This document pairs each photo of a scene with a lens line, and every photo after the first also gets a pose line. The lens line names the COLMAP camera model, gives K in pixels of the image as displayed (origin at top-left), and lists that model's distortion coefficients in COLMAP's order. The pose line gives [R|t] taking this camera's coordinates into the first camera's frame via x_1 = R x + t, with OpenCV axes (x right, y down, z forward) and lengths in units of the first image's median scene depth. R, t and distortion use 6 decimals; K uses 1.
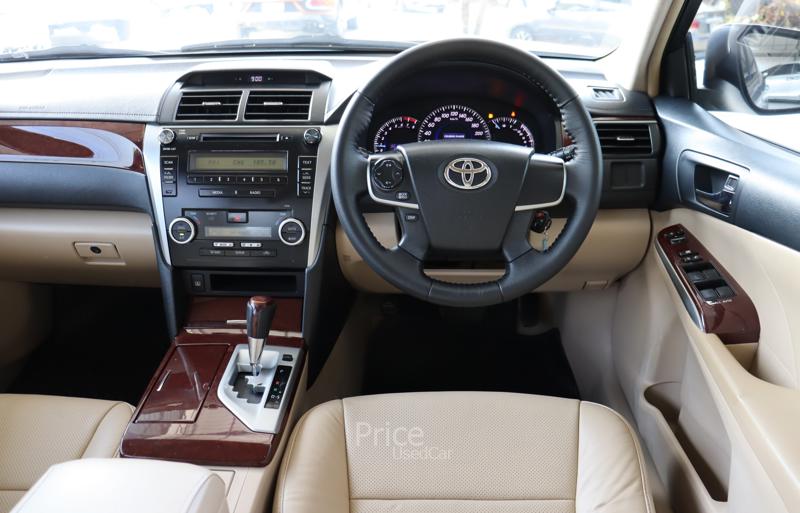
lens RADIAL K [[679.3, 0, 401.0], [0, 679.3, 257.5], [0, 0, 1]] dist [-0.152103, 0.096689]
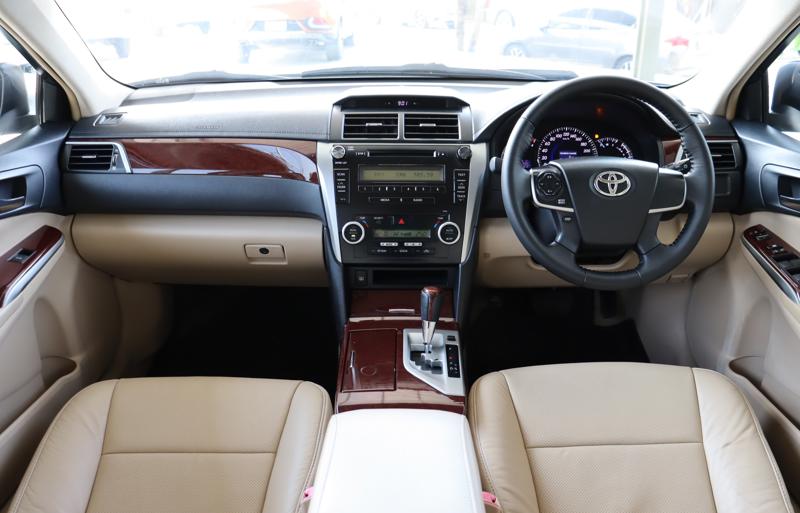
lens RADIAL K [[679.3, 0, 403.4], [0, 679.3, 260.8], [0, 0, 1]] dist [-0.152103, 0.096689]
pose [[0.999438, -0.010616, 0.031802, -0.277805], [0.011149, 0.999800, -0.016616, 0.029563], [-0.031620, 0.016961, 0.999356, -0.187121]]
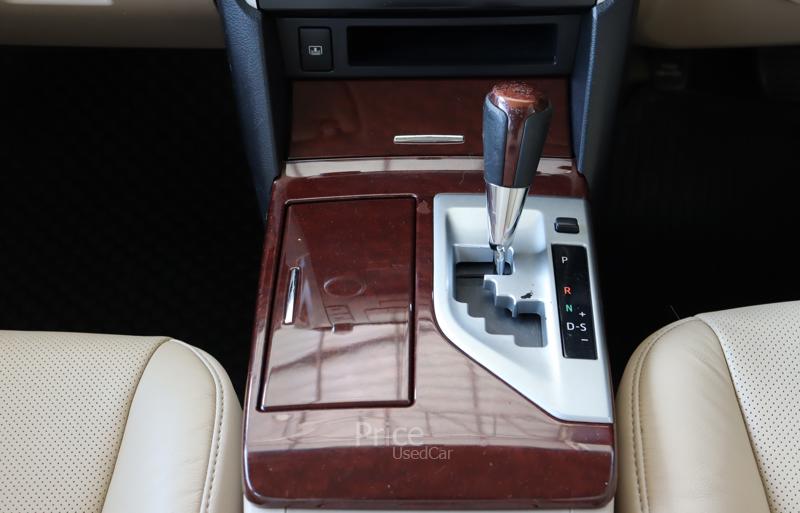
lens RADIAL K [[1258.8, 0, 397.5], [0, 1258.8, 259.2], [0, 0, 1]] dist [0.062596, 0.000000]
pose [[0.999626, -0.027182, -0.003047, -0.263257], [0.027063, 0.966745, 0.254306, -0.035235], [-0.003966, -0.254294, 0.967119, 0.212458]]
